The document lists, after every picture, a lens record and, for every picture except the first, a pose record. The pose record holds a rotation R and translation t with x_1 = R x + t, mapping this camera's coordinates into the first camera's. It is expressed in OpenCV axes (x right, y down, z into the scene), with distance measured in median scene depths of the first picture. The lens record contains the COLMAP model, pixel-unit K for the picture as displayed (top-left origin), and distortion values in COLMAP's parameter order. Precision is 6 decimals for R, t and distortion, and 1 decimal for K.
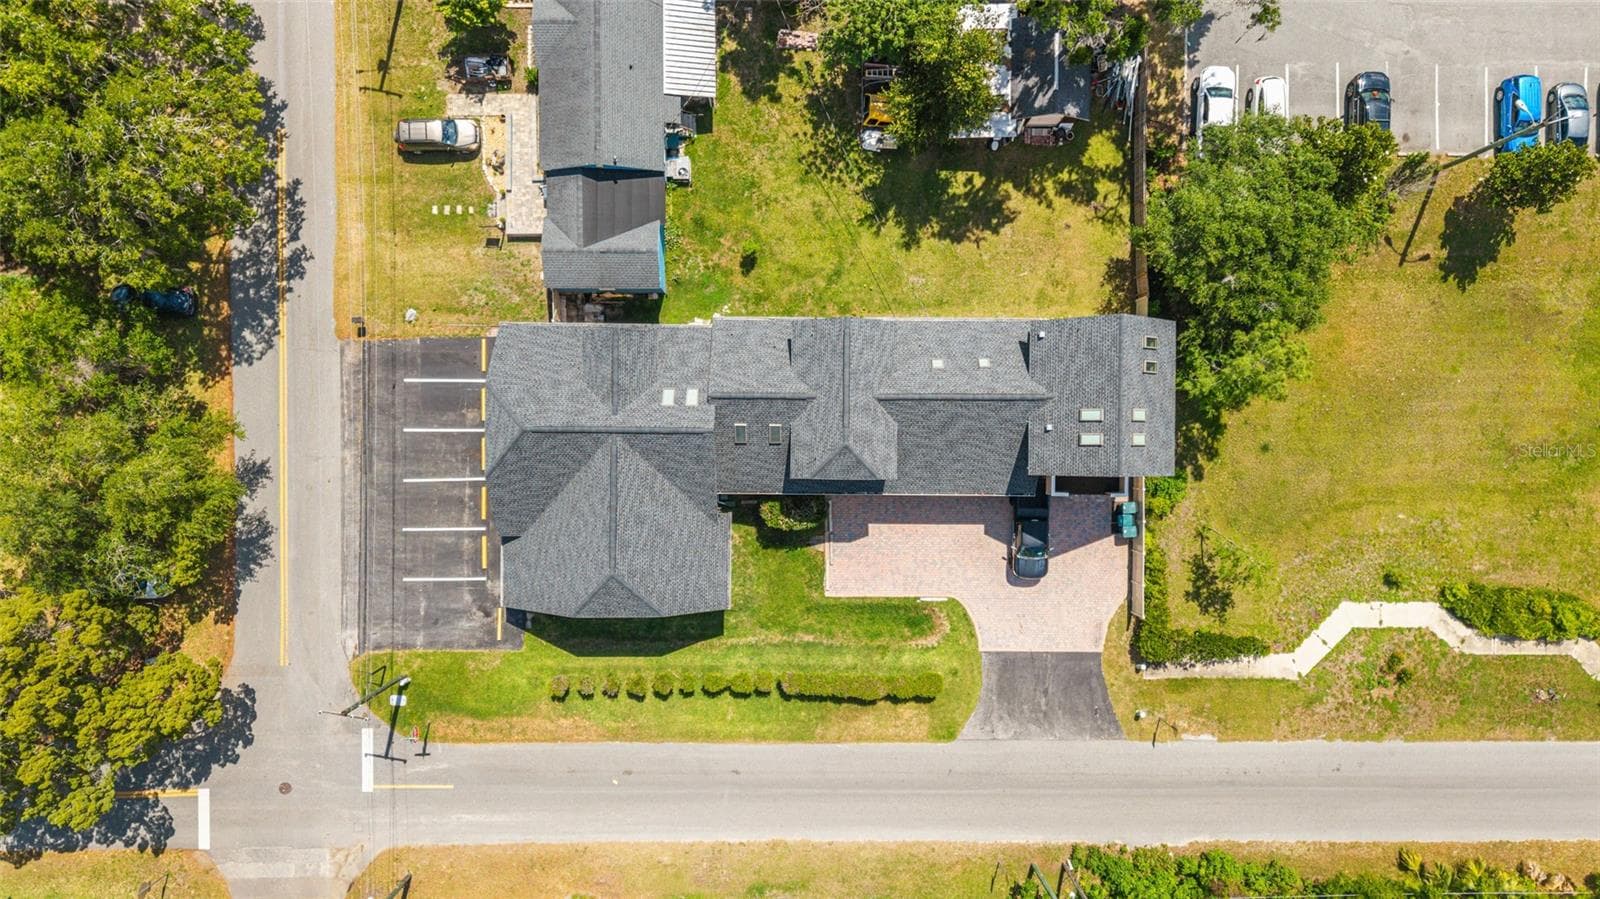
lens RADIAL K [[1063.9, 0, 796.7], [0, 1063.9, 456.5], [0, 0, 1]] dist [0.035099, -0.032228]
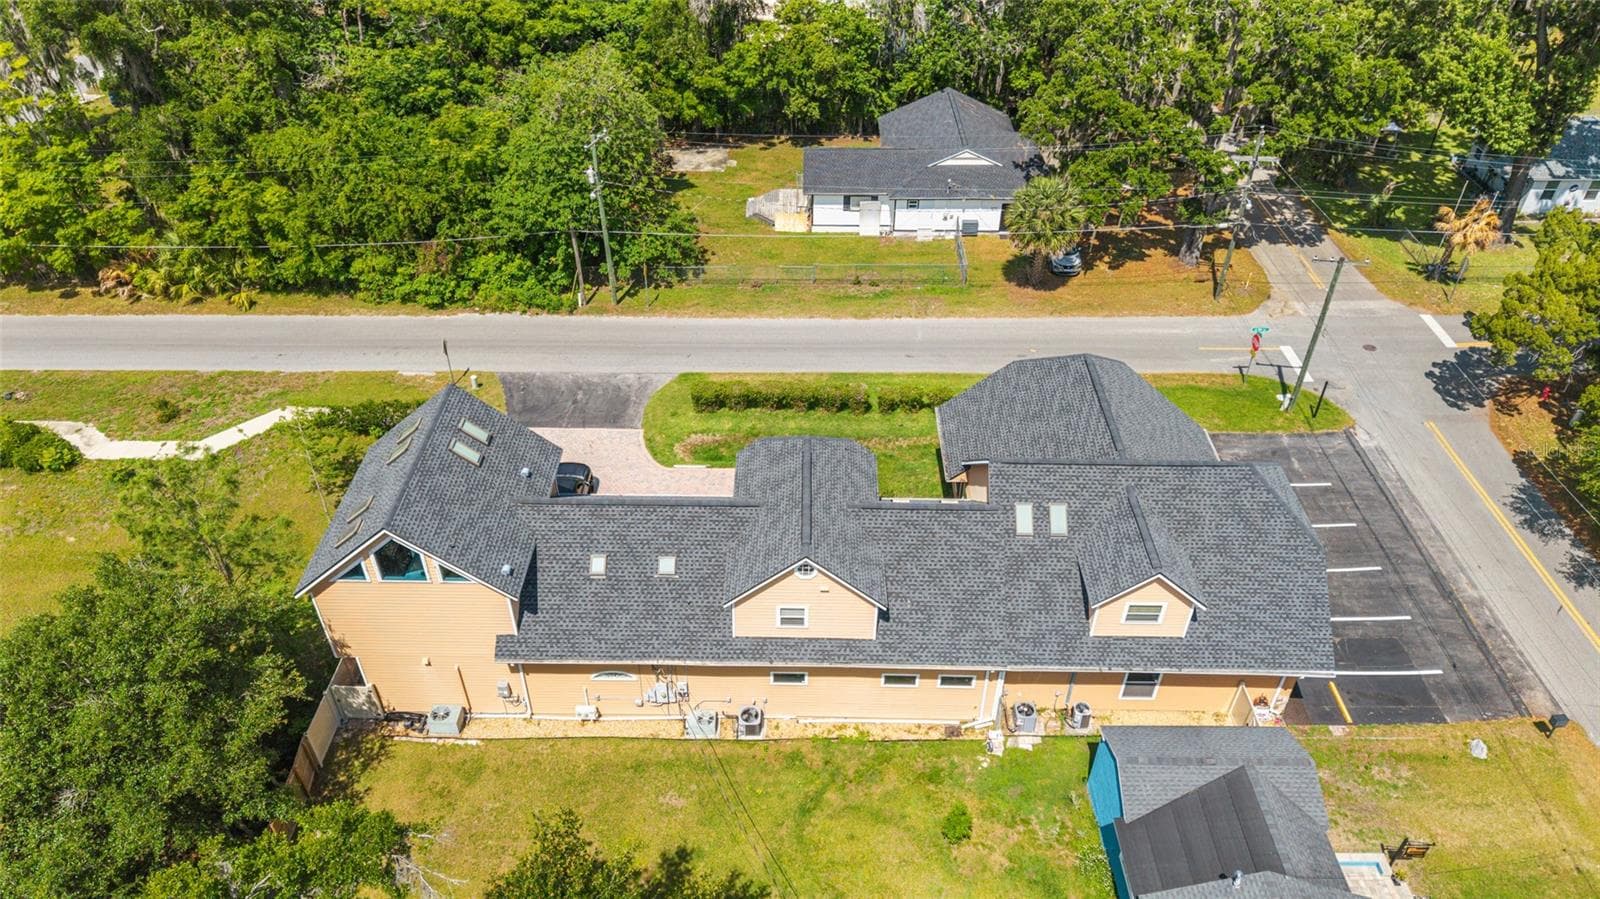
lens RADIAL K [[1063.9, 0, 799.3], [0, 1063.9, 460.6], [0, 0, 1]] dist [0.035099, -0.032228]
pose [[-0.999801, -0.018070, -0.008441, 0.050316], [0.004838, -0.630304, 0.776333, -0.515816], [-0.019349, 0.776138, 0.630266, 0.472275]]
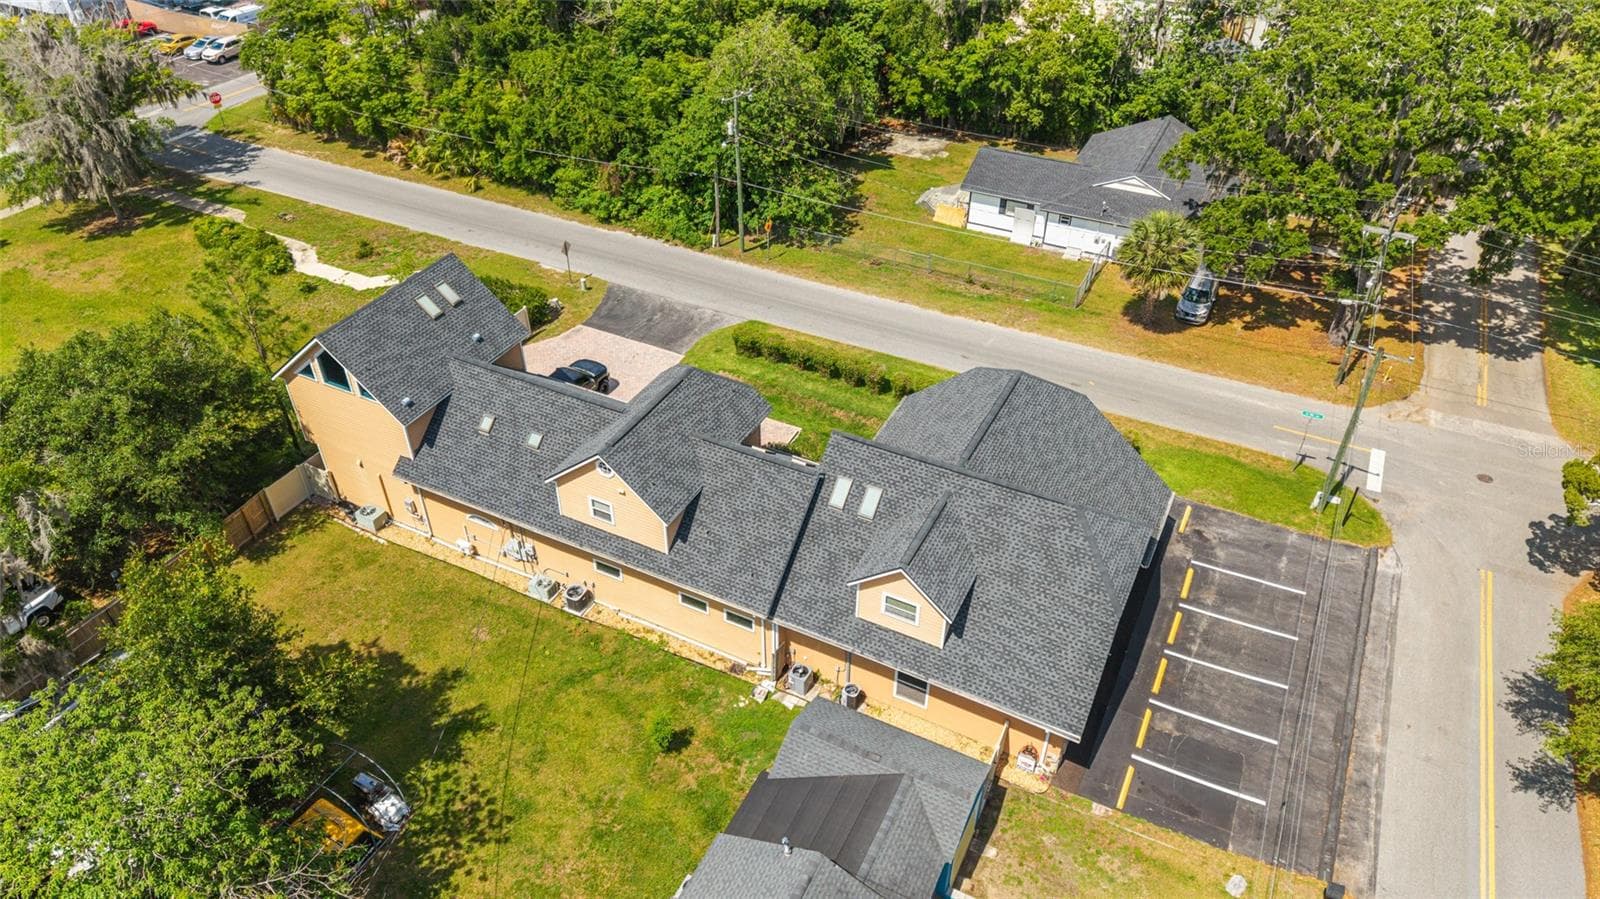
lens RADIAL K [[1063.9, 0, 802.0], [0, 1063.9, 462.4], [0, 0, 1]] dist [0.035099, -0.032228]
pose [[-0.895061, -0.292809, 0.336347, -0.278519], [0.445668, -0.560753, 0.697809, -0.499849], [-0.015717, 0.774480, 0.632403, 0.470468]]
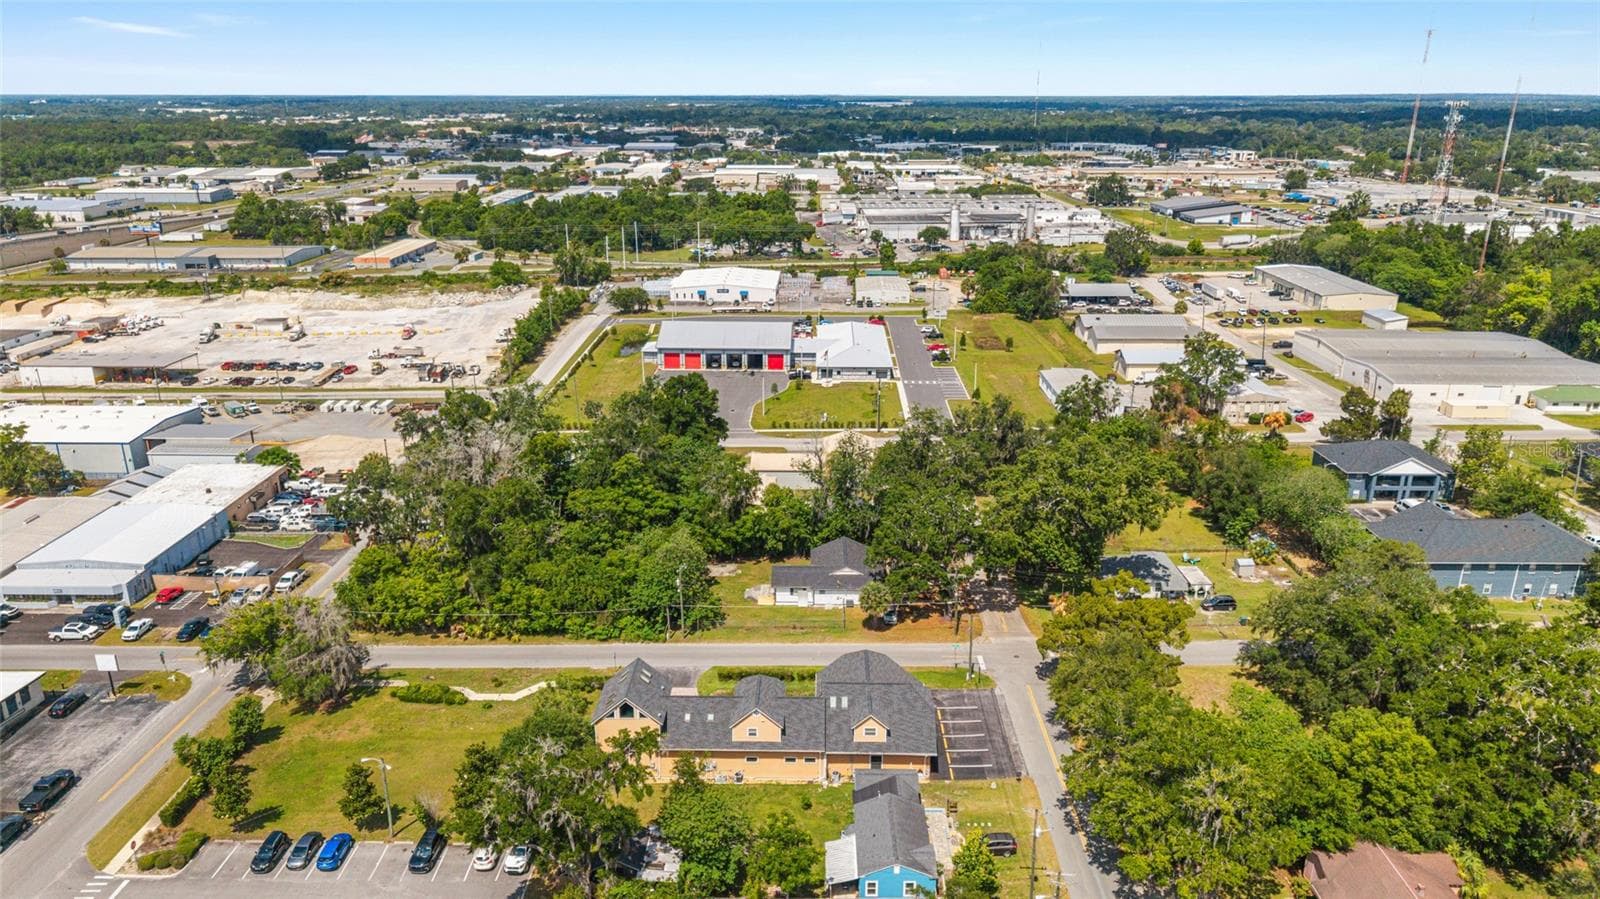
lens RADIAL K [[1063.9, 0, 811.2], [0, 1063.9, 436.8], [0, 0, 1]] dist [0.035099, -0.032228]
pose [[-0.999873, -0.015779, -0.002200, -0.038997], [0.002774, -0.308384, 0.951258, -1.658063], [-0.015688, 0.951131, 0.308389, -0.110598]]
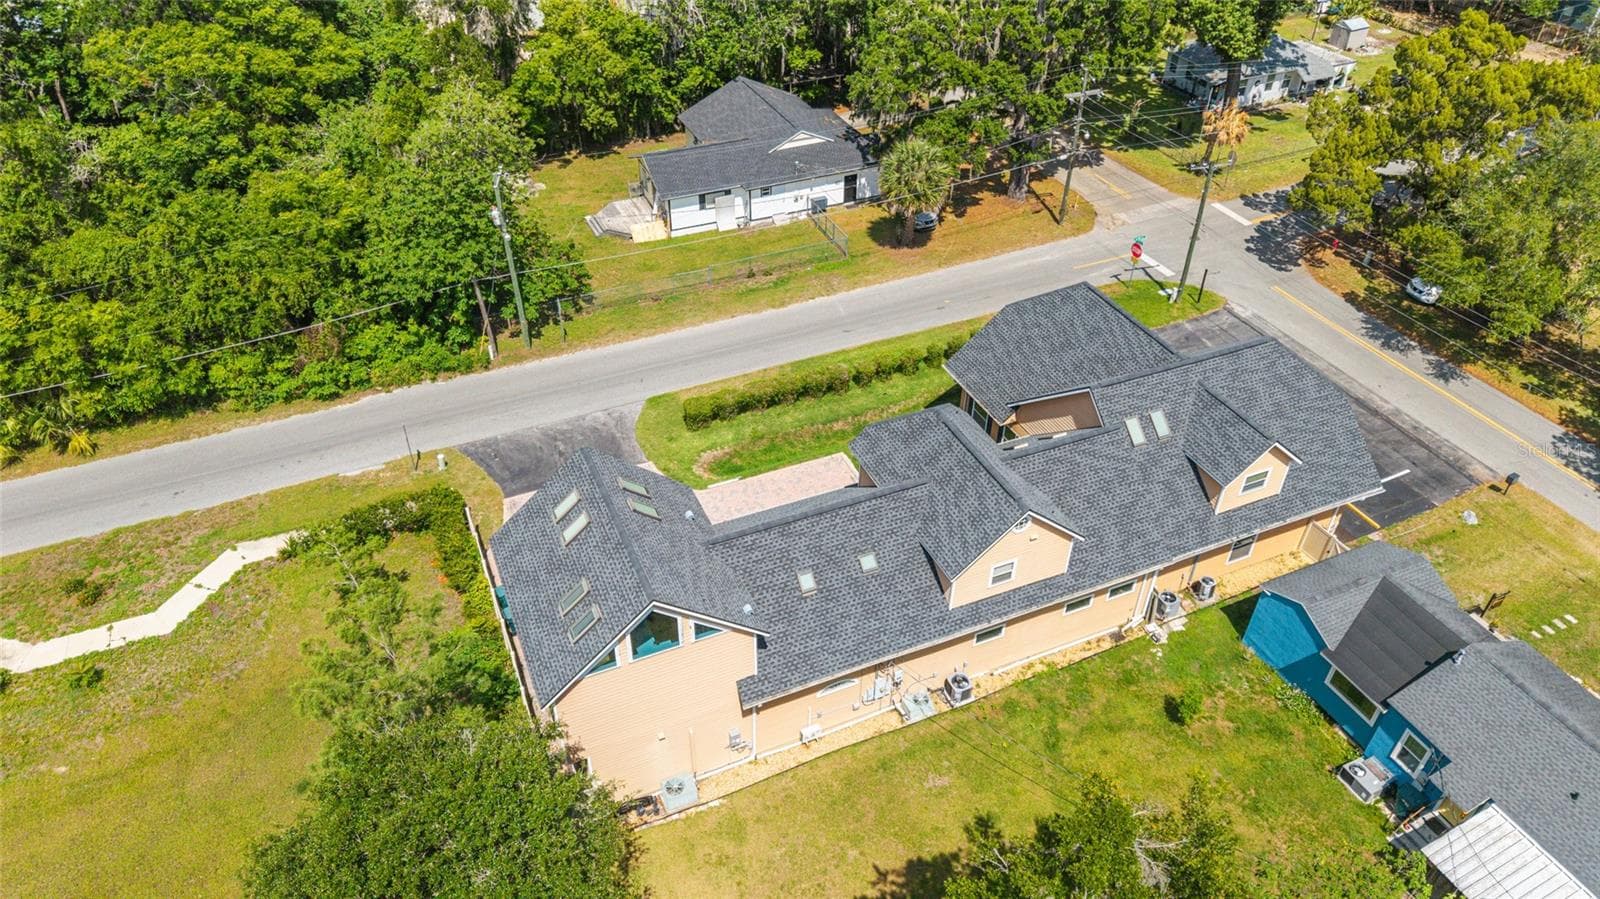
lens RADIAL K [[1063.9, 0, 797.9], [0, 1063.9, 460.4], [0, 0, 1]] dist [0.035099, -0.032228]
pose [[-0.912529, 0.240624, -0.330744, 0.346610], [-0.408479, -0.577421, 0.706916, -0.462583], [-0.020877, 0.780183, 0.625203, 0.476990]]
